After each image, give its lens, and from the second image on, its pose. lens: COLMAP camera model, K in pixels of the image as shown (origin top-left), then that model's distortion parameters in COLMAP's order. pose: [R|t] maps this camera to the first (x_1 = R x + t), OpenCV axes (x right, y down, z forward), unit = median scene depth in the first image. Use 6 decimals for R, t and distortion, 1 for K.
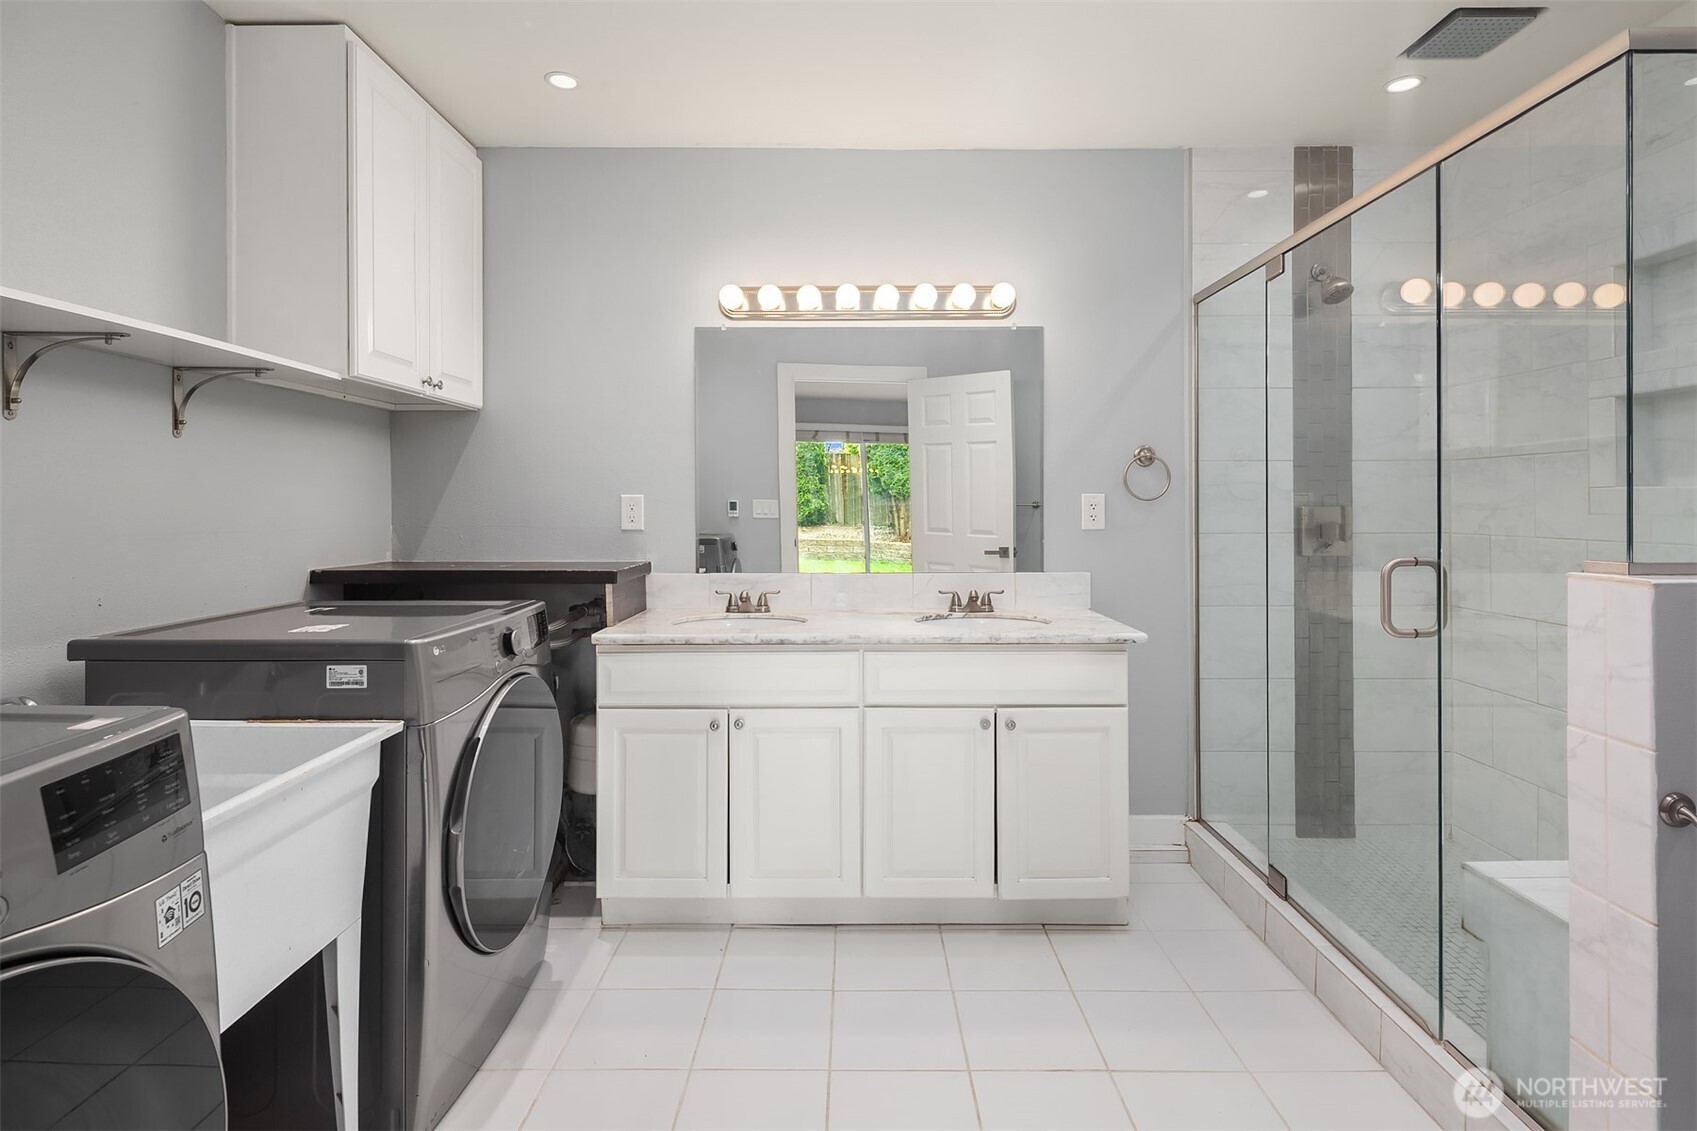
lens RADIAL K [[826.0, 0, 852.0], [0, 826.0, 496.7], [0, 0, 1]] dist [0.003099, 0.000107]
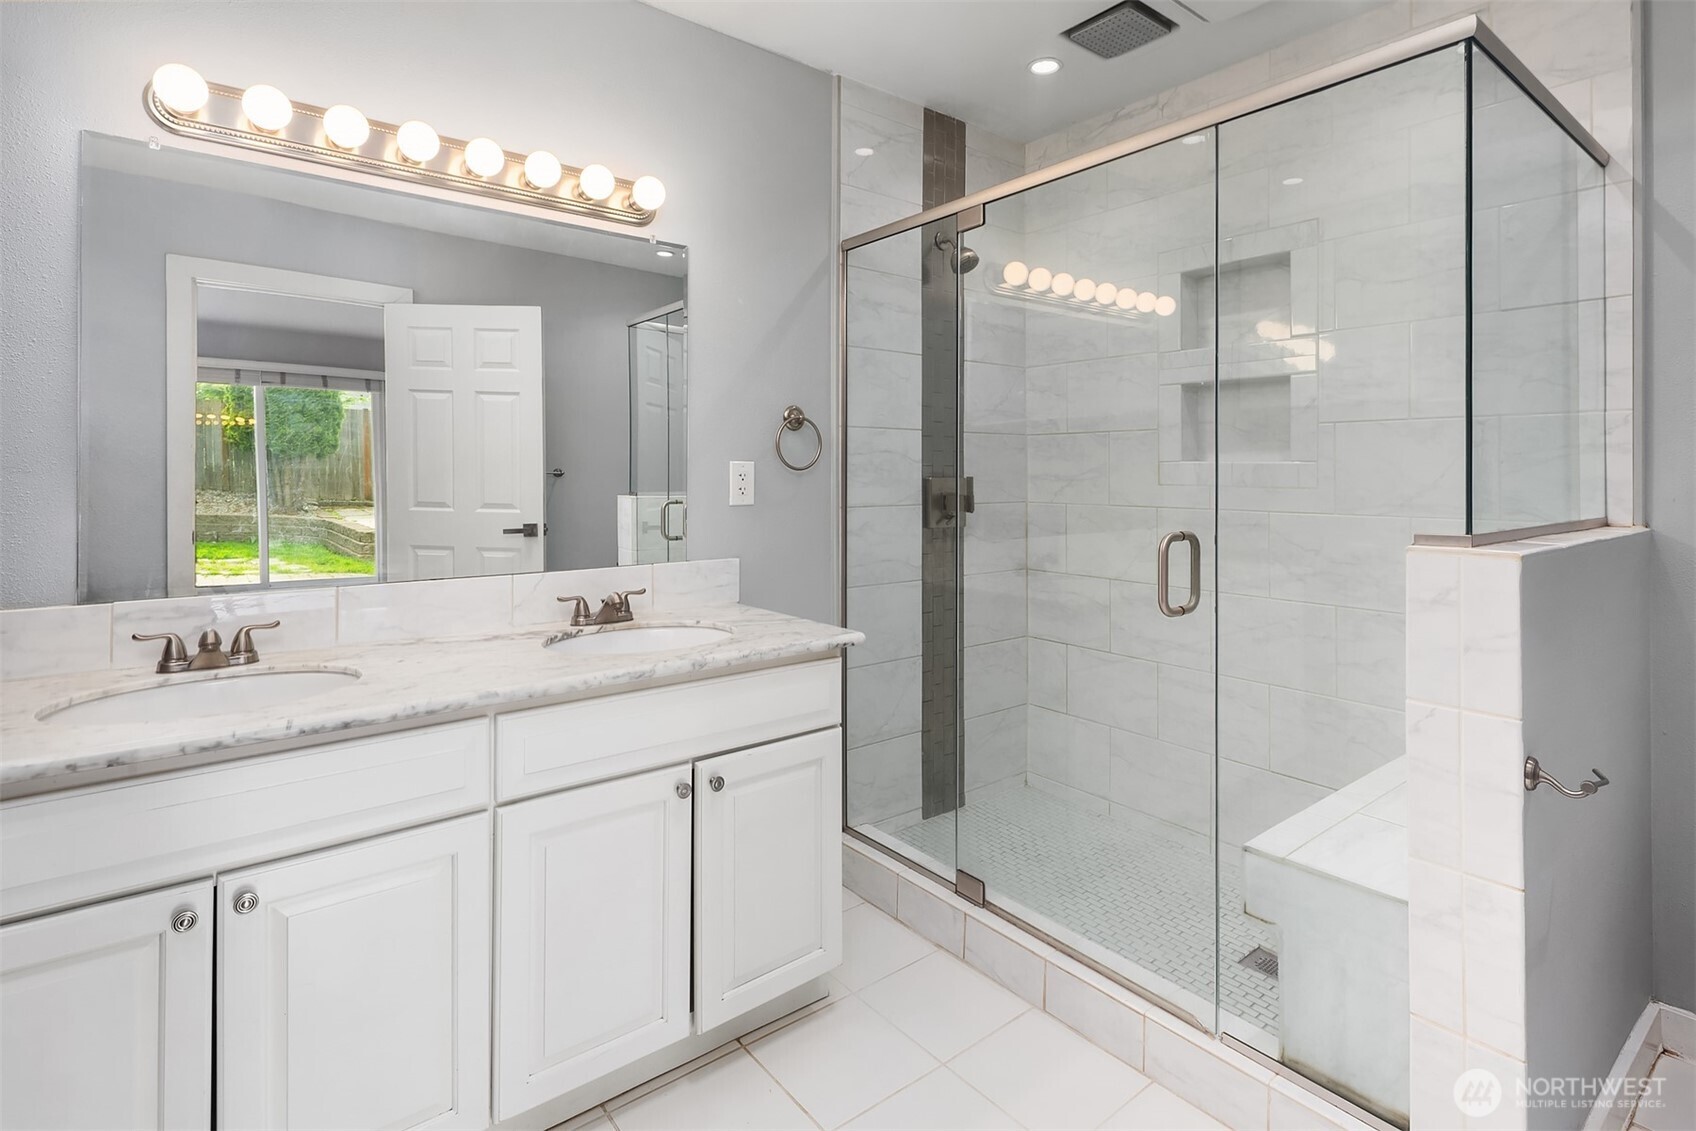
lens RADIAL K [[830.2, 0, 851.6], [0, 830.2, 462.4], [0, 0, 1]] dist [0.005430, 0.000872]
pose [[0.780864, 0.013687, 0.624551, -0.140199], [-0.014215, 0.999890, -0.004141, -0.000456], [-0.624539, -0.005645, 0.780973, 0.299967]]
